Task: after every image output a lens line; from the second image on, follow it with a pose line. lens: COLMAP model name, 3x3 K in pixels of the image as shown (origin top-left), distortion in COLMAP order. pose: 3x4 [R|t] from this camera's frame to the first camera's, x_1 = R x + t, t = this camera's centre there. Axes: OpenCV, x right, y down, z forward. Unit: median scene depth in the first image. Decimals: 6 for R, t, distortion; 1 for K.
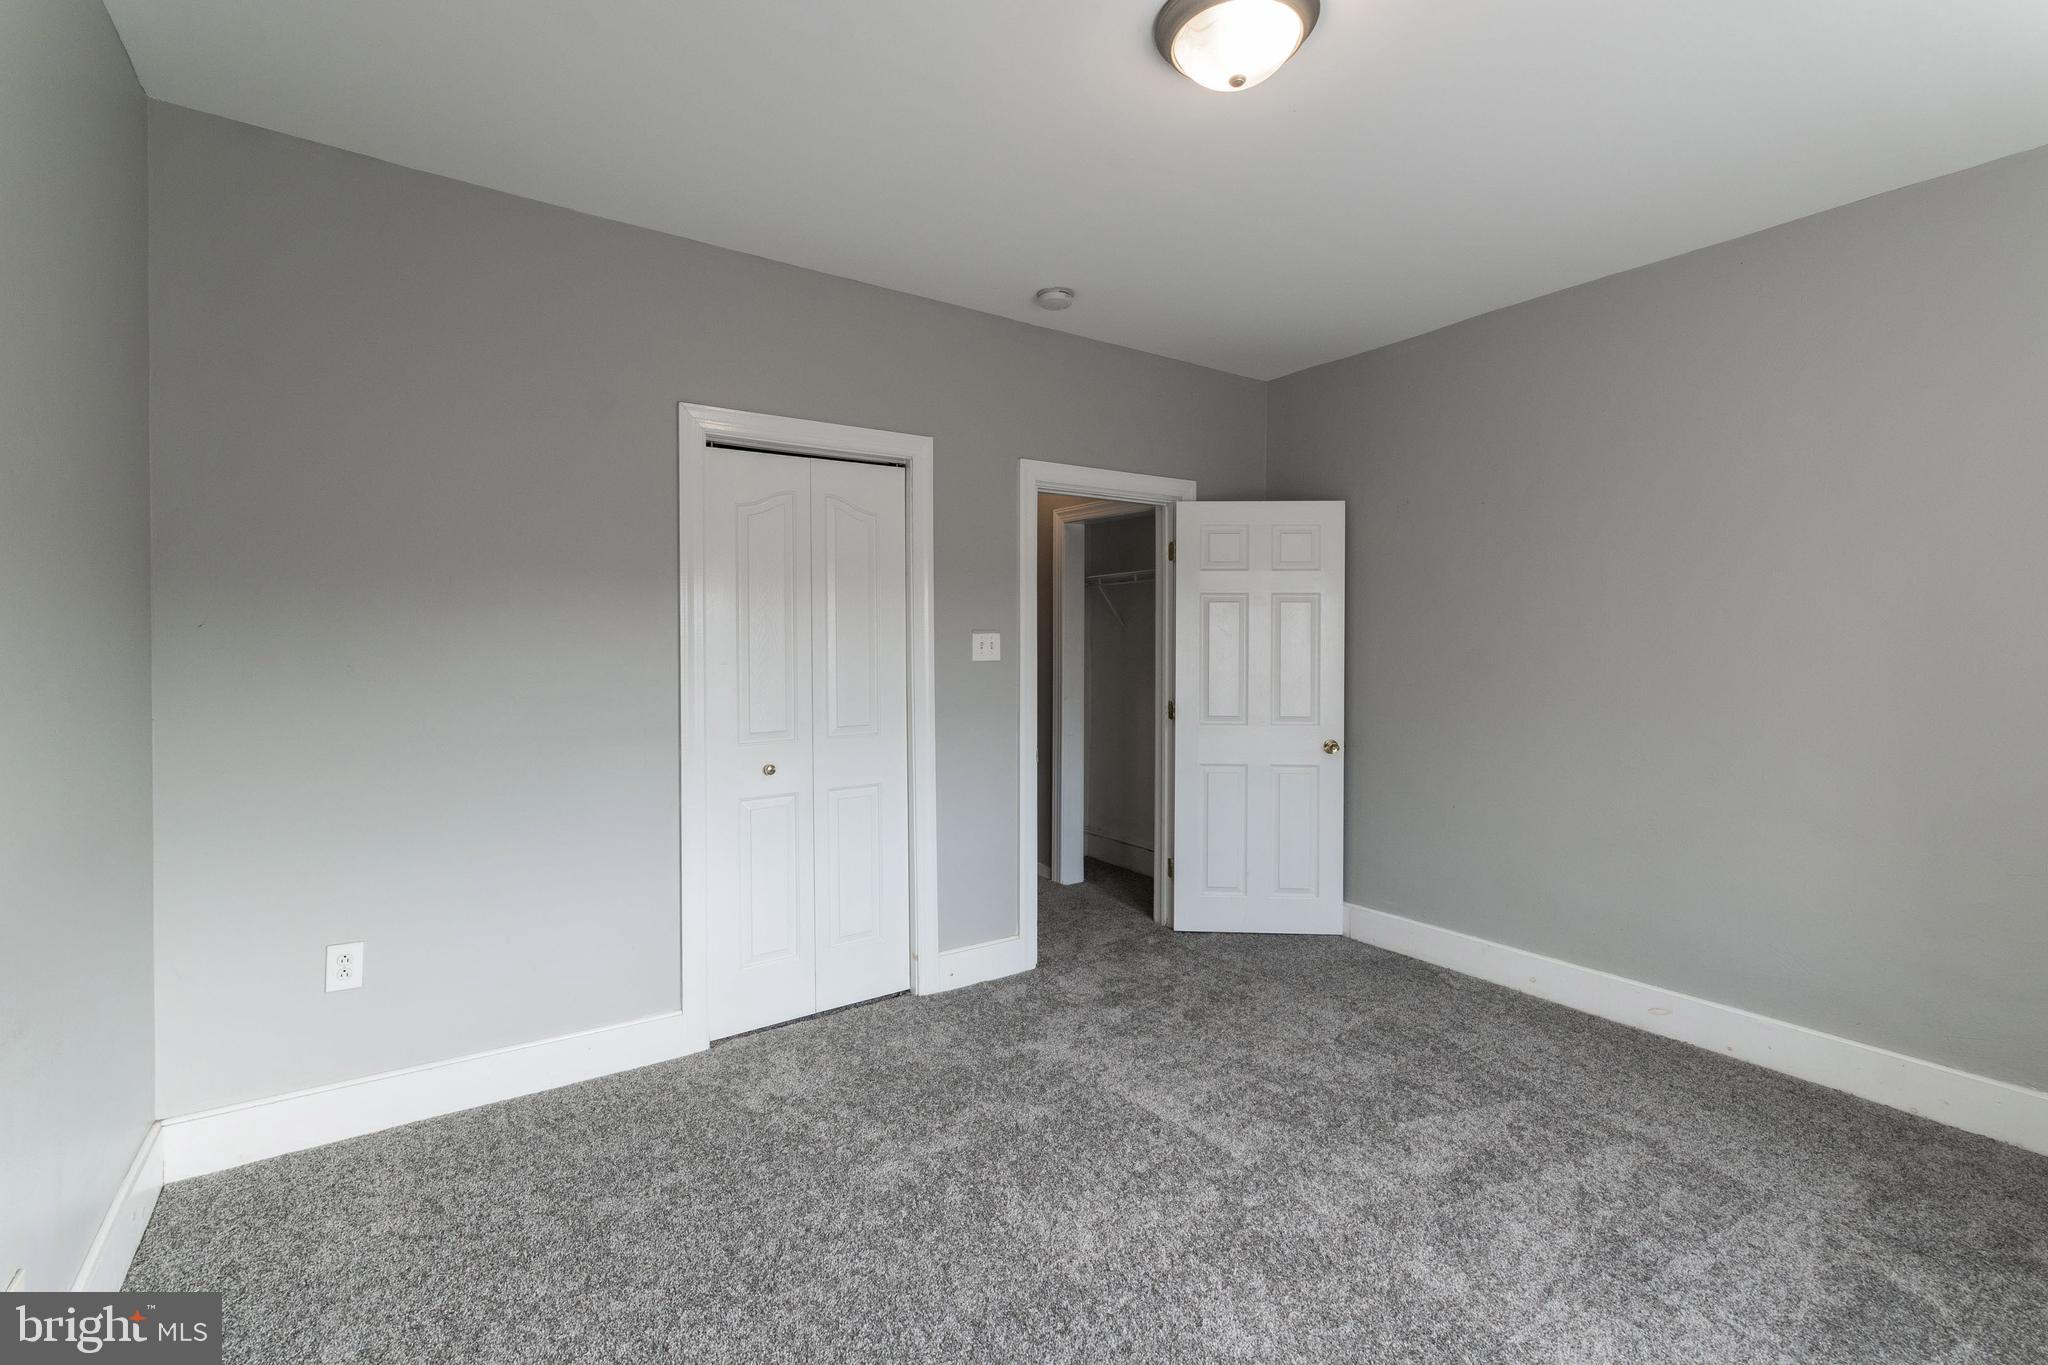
lens RADIAL K [[892.5, 0, 991.5], [0, 892.5, 630.7], [0, 0, 1]] dist [-0.003361, 0.000976]
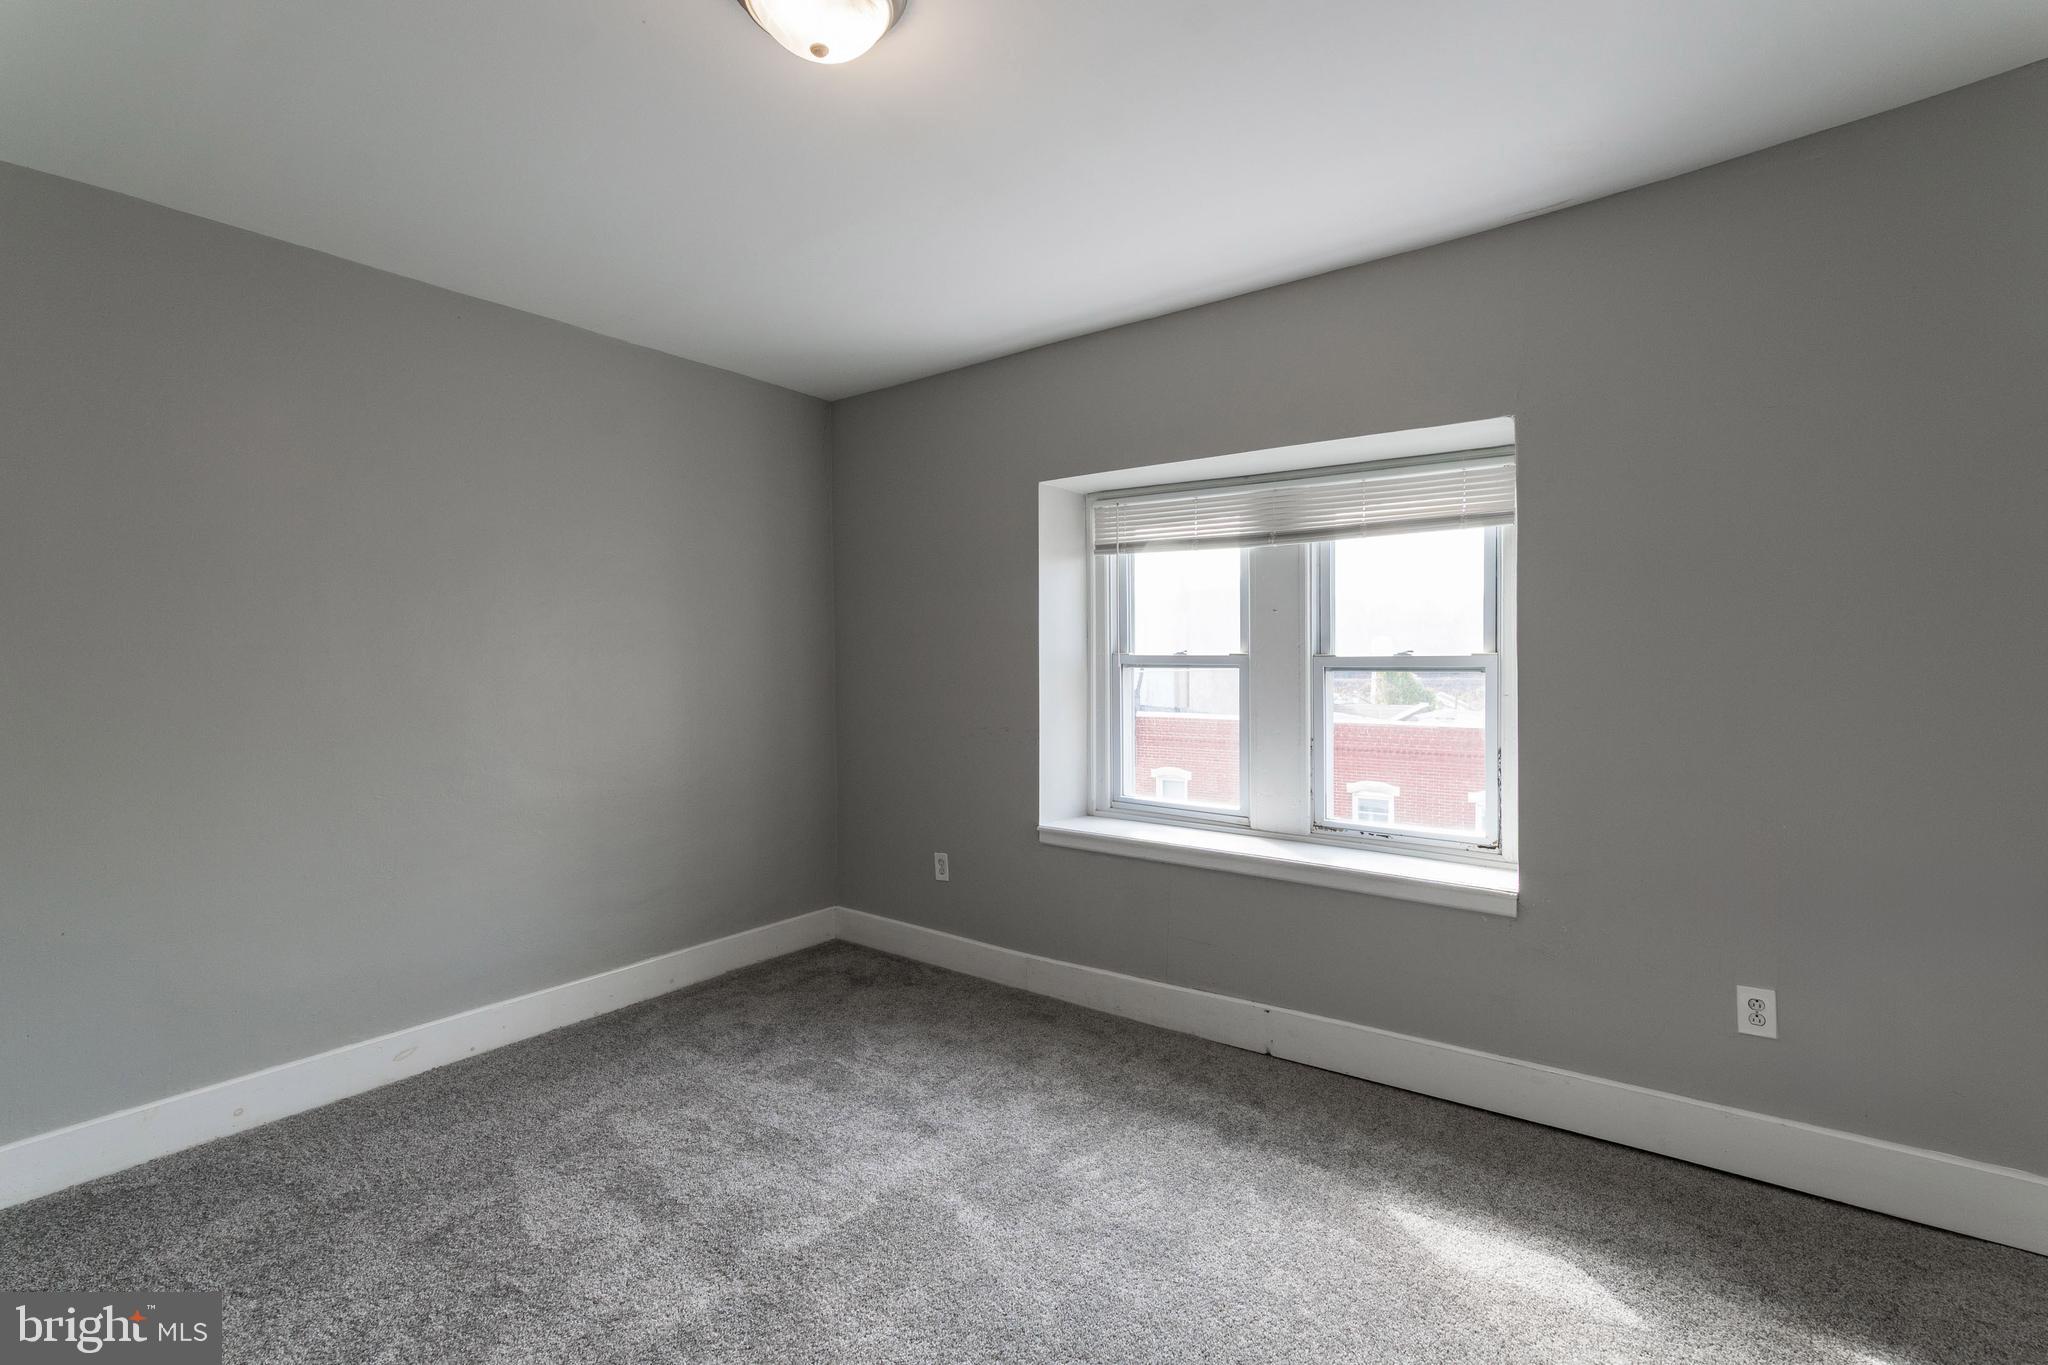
lens RADIAL K [[892.5, 0, 1065.5], [0, 892.5, 670.3], [0, 0, 1]] dist [-0.003361, 0.000976]
pose [[-0.355393, 0.001585, 0.934716, -0.339687], [0.004615, 0.999989, 0.000059, 0.012295], [-0.934706, 0.004334, -0.355396, 0.560859]]
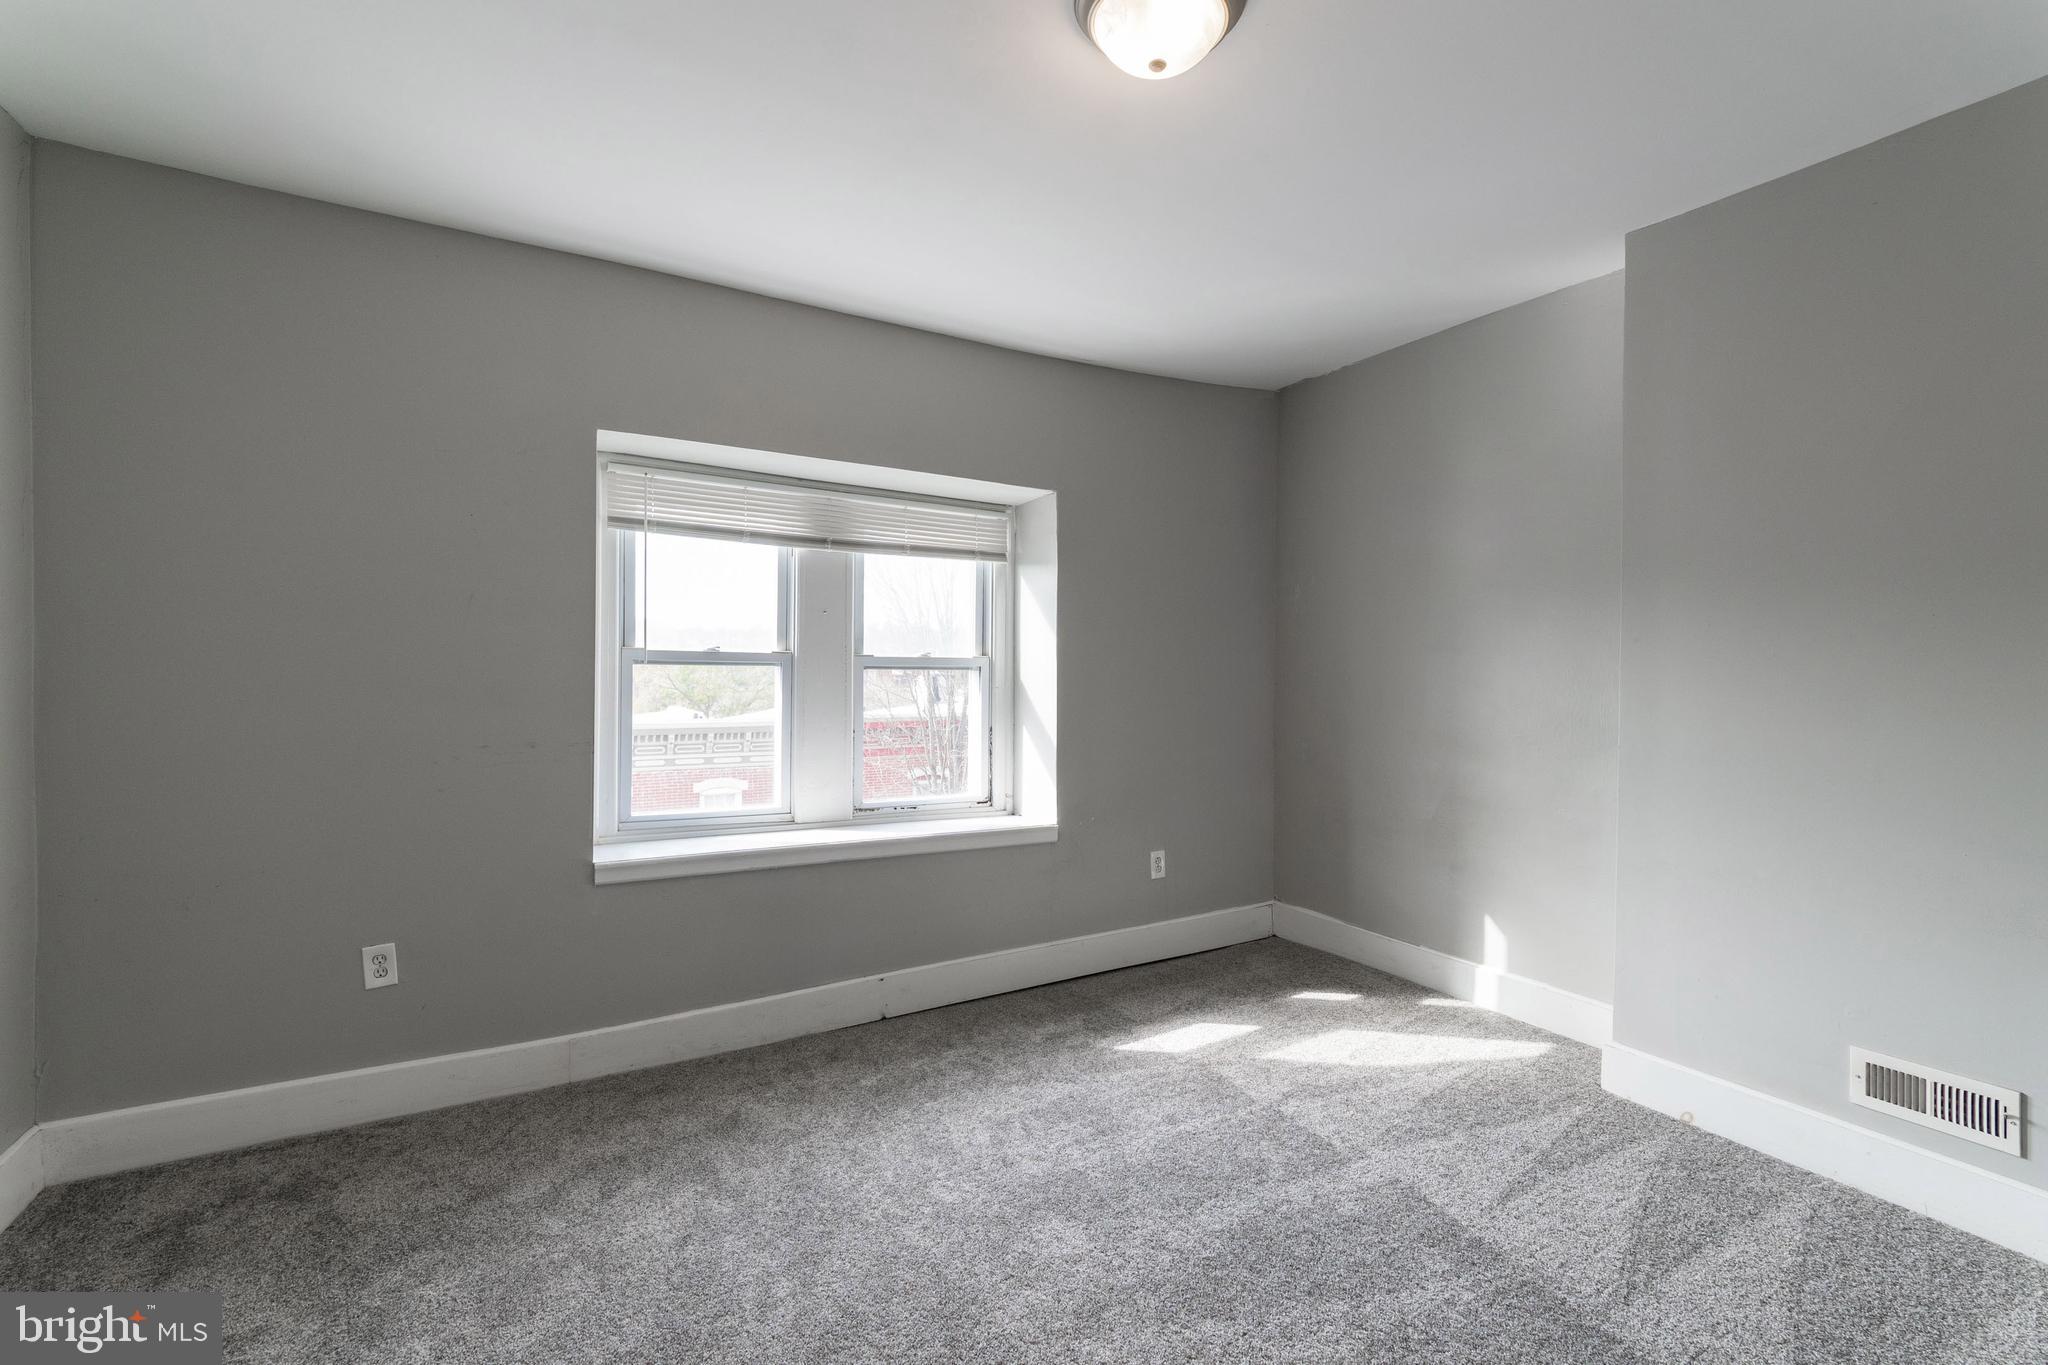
lens RADIAL K [[892.5, 0, 1022.8], [0, 892.5, 664.1], [0, 0, 1]] dist [-0.003361, 0.000976]
pose [[-0.998189, -0.004059, 0.060014, 0.193657], [-0.004058, 0.999992, 0.000152, 0.007375], [-0.060014, -0.000092, -0.998198, 1.009945]]
